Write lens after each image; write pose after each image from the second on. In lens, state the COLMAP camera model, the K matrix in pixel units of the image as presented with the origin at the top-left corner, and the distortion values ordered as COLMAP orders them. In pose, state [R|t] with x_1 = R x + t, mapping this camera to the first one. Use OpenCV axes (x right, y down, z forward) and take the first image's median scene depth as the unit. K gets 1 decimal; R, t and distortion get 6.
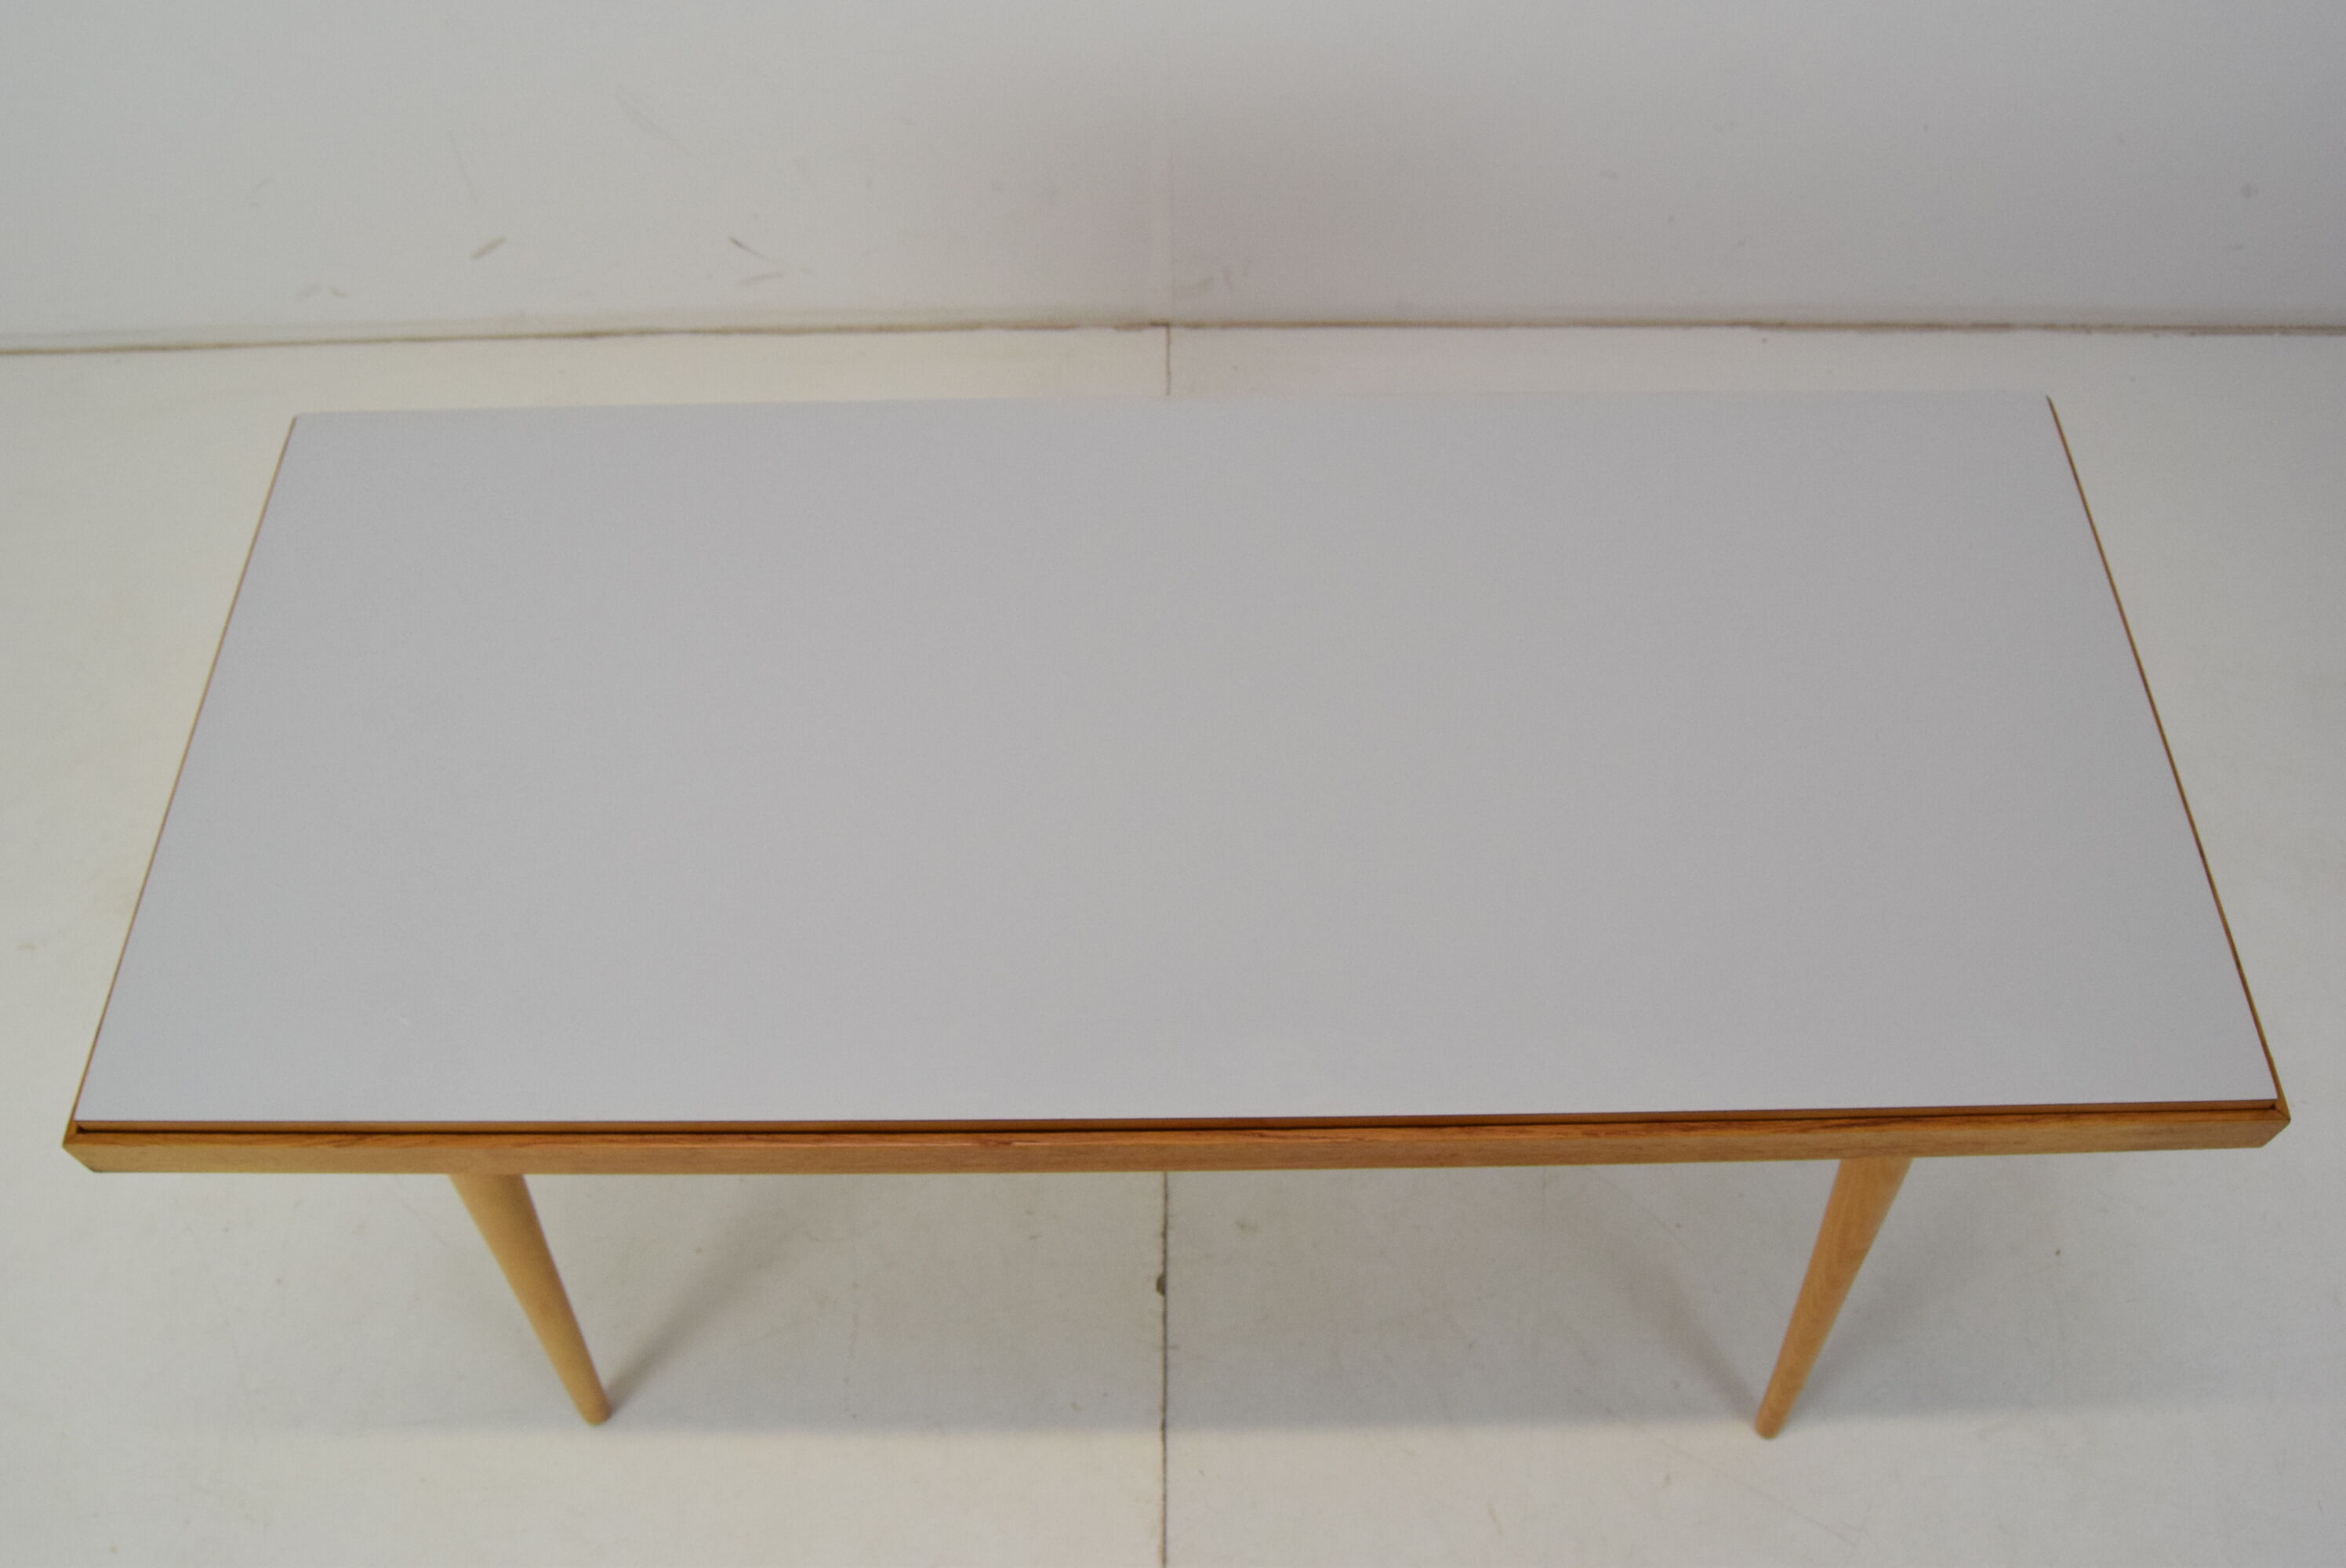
lens RADIAL K [[1929.3, 0, 1123.0], [0, 1929.3, 808.1], [0, 0, 1]] dist [-0.074142, 0.019558]
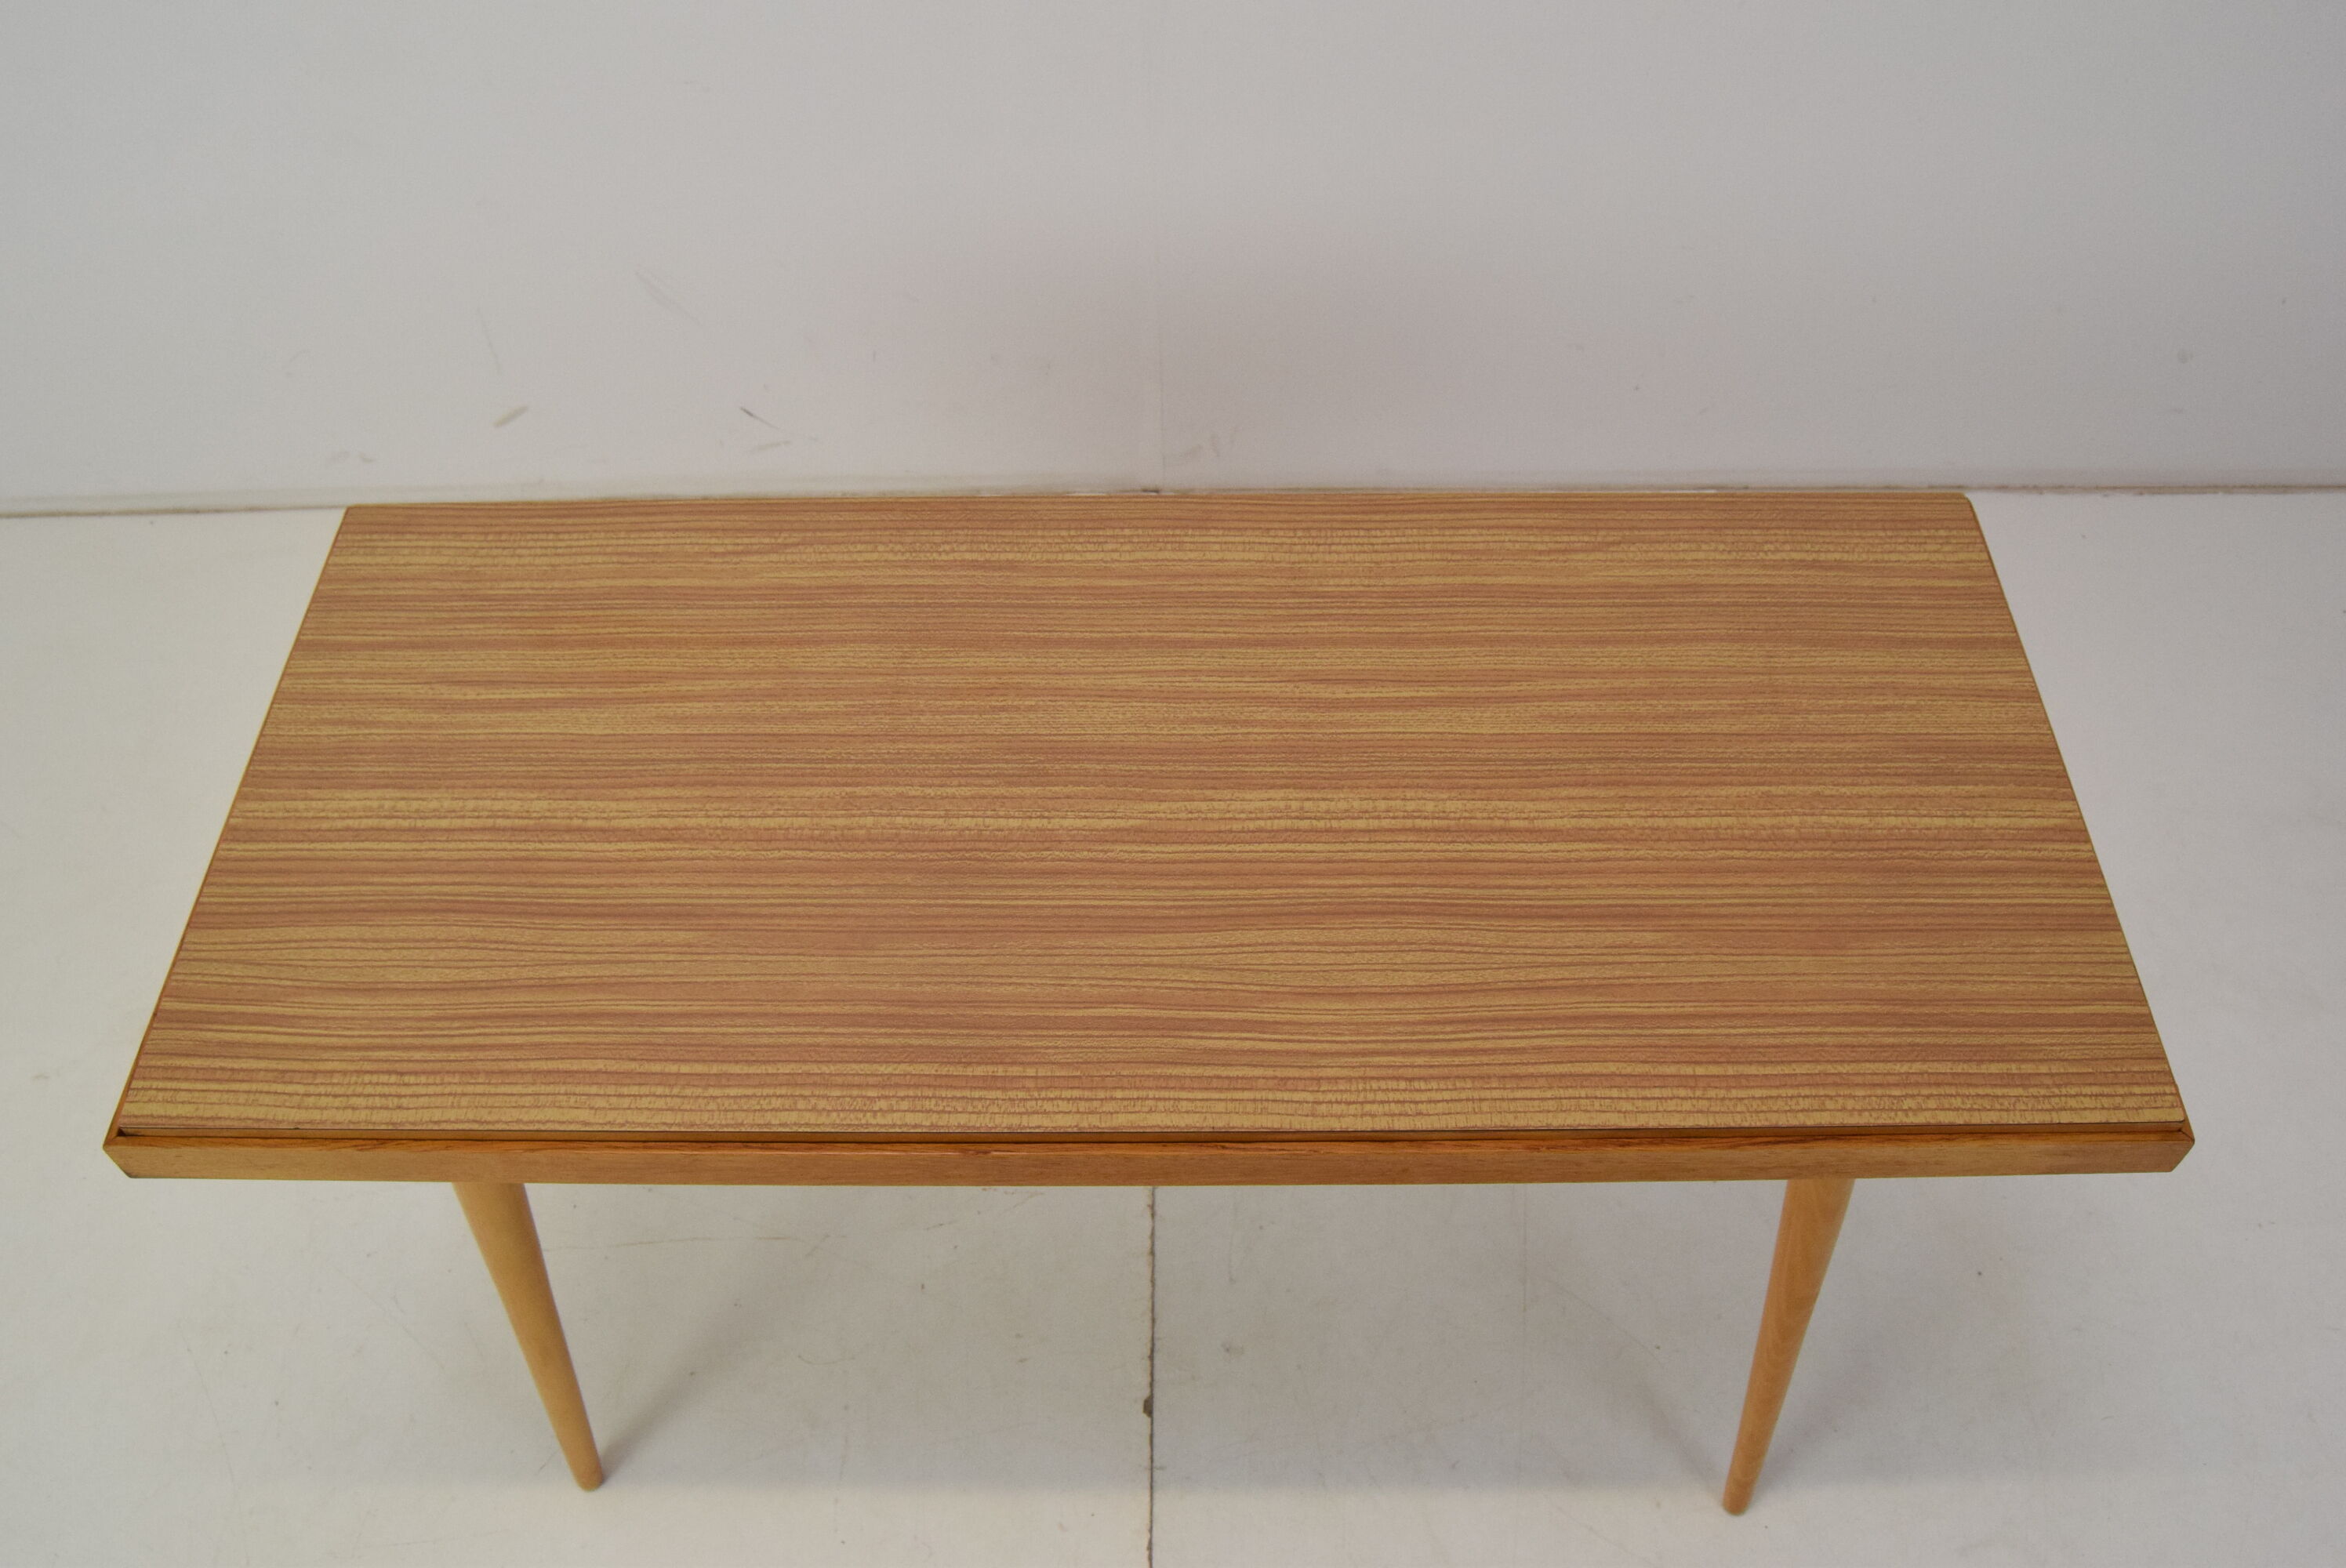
lens RADIAL K [[1929.3, 0, 1119.1], [0, 1929.3, 823.8], [0, 0, 1]] dist [-0.074142, 0.019558]
pose [[0.999996, 0.001112, -0.002697, 0.007125], [-0.001363, 0.995479, -0.094970, 0.039600], [0.002579, 0.094973, 0.995476, -0.034813]]
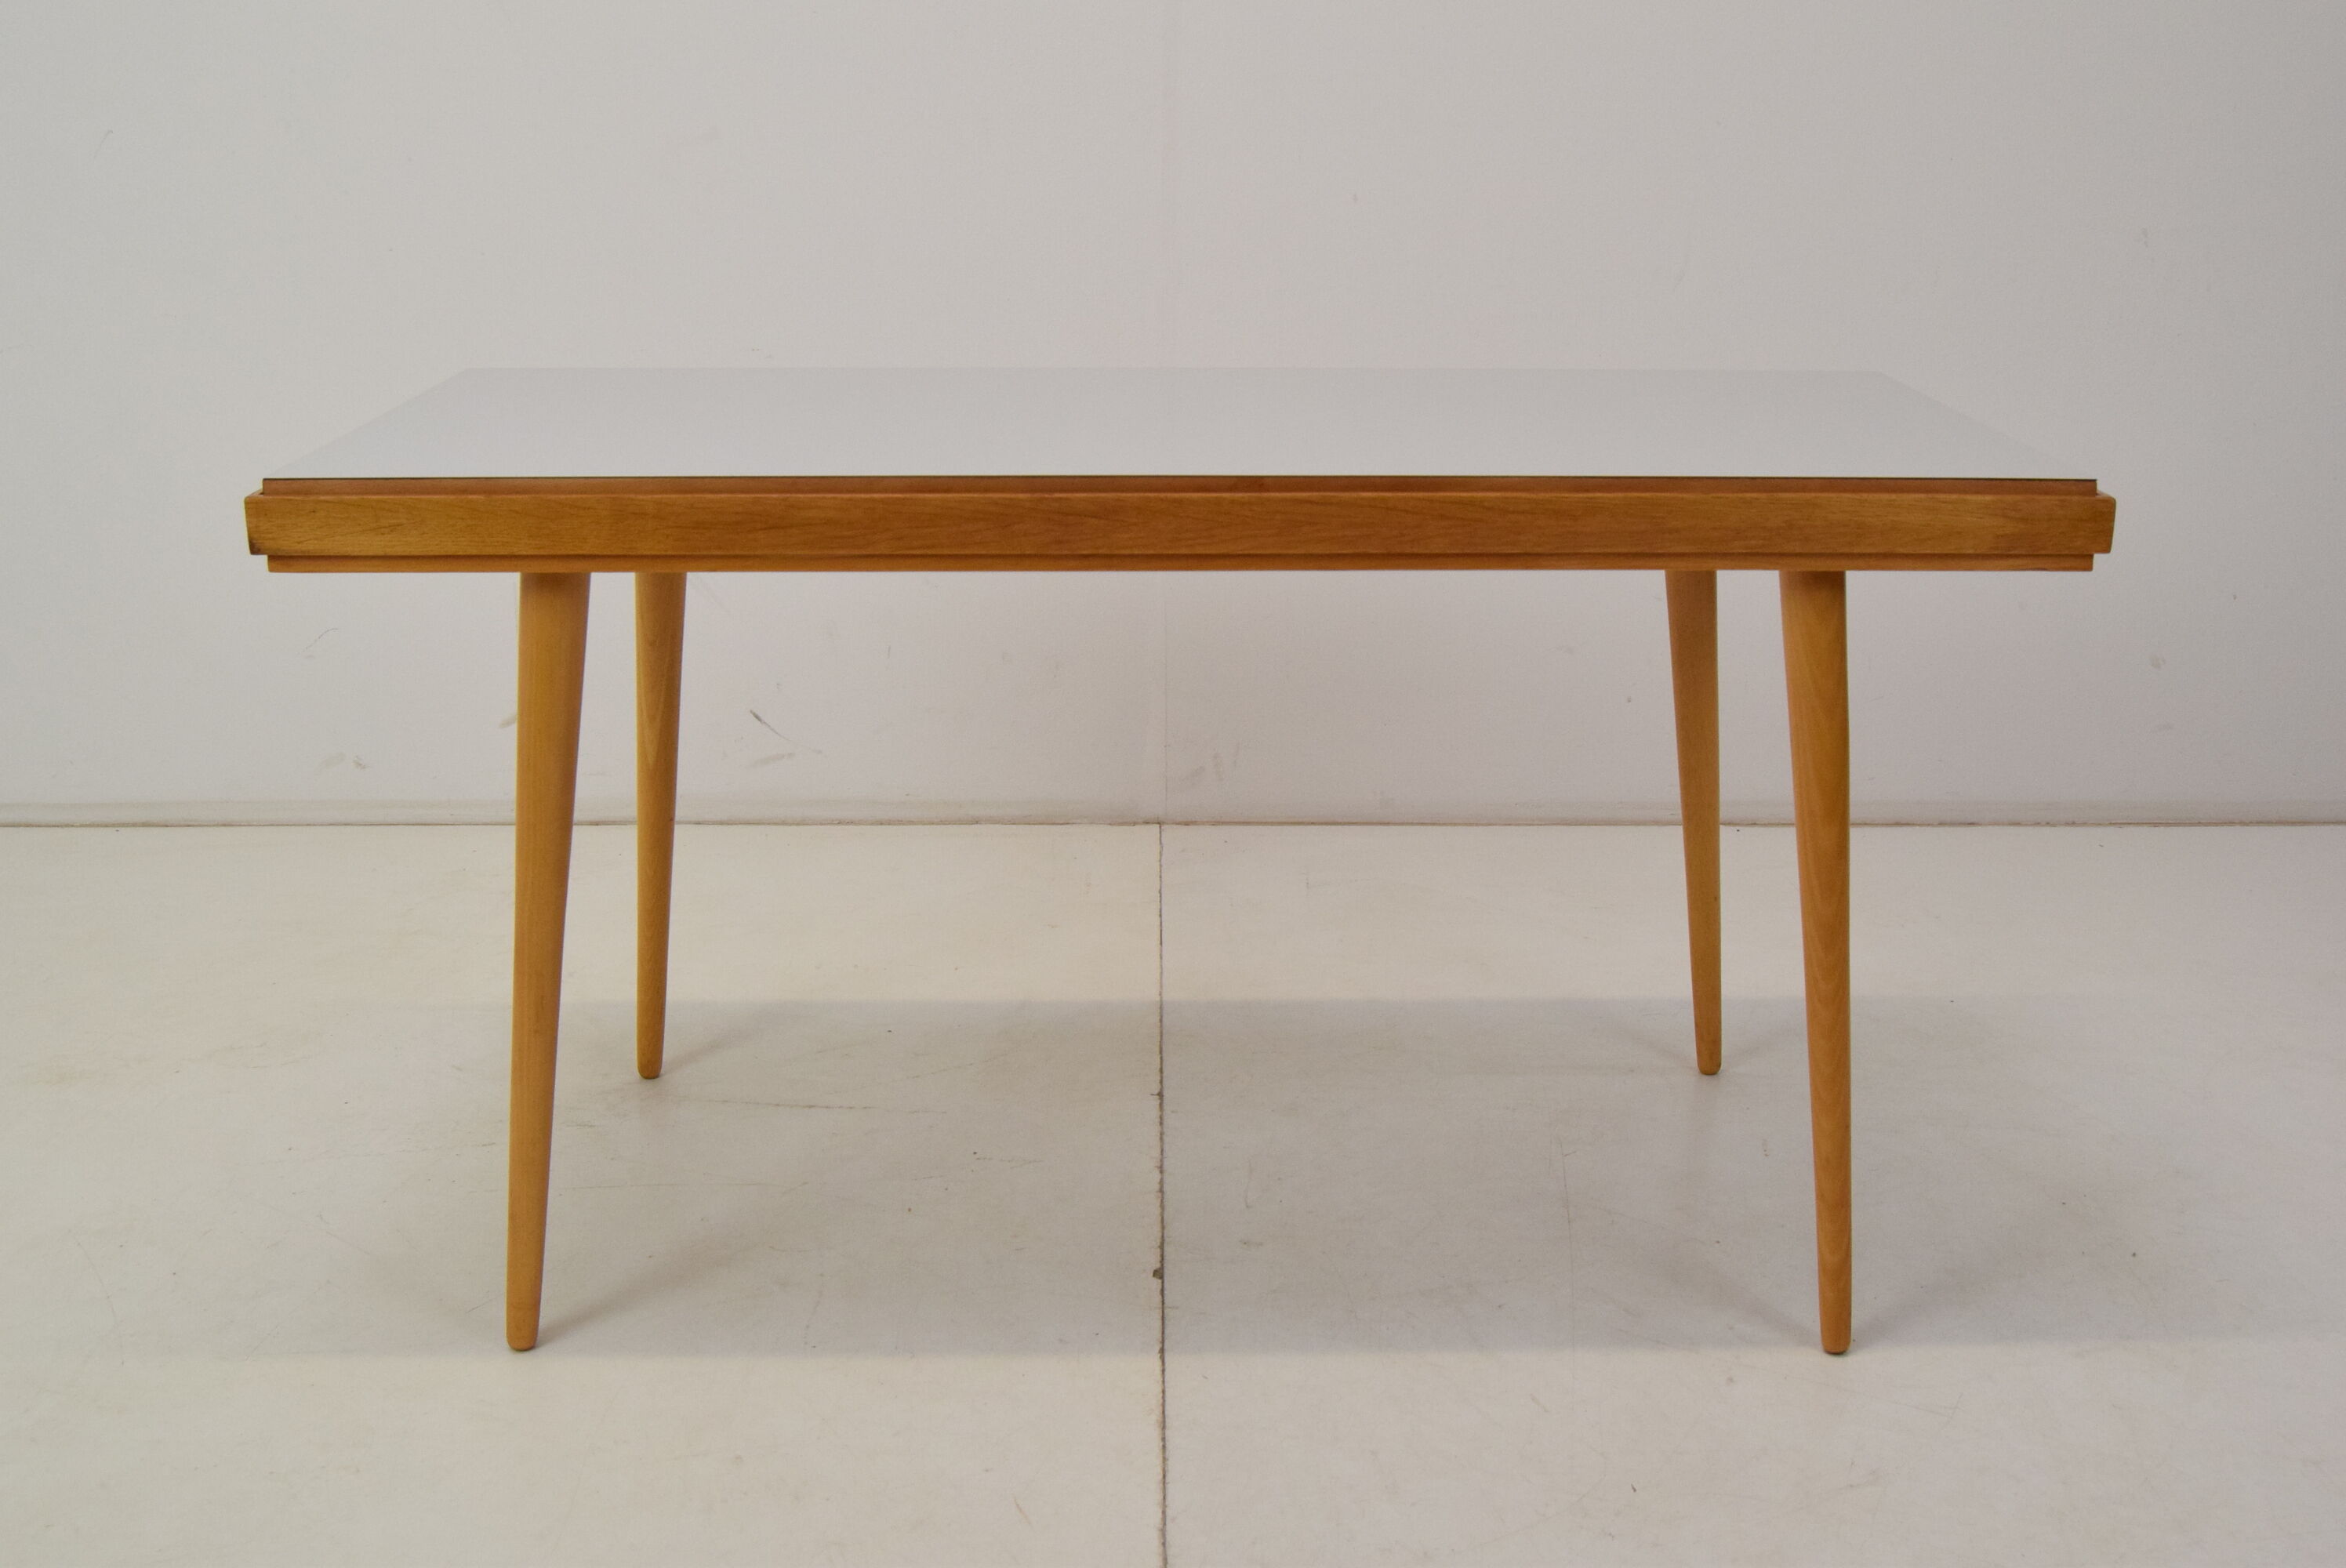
lens RADIAL K [[2519.8, 0, 1091.7], [0, 2519.8, 874.6], [0, 0, 1]] dist [-0.047090, 0.000000]
pose [[0.999551, 0.029964, 0.000912, -0.018447], [-0.022752, 0.778072, -0.627762, 0.840559], [-0.019519, 0.627459, 0.778405, -0.049295]]
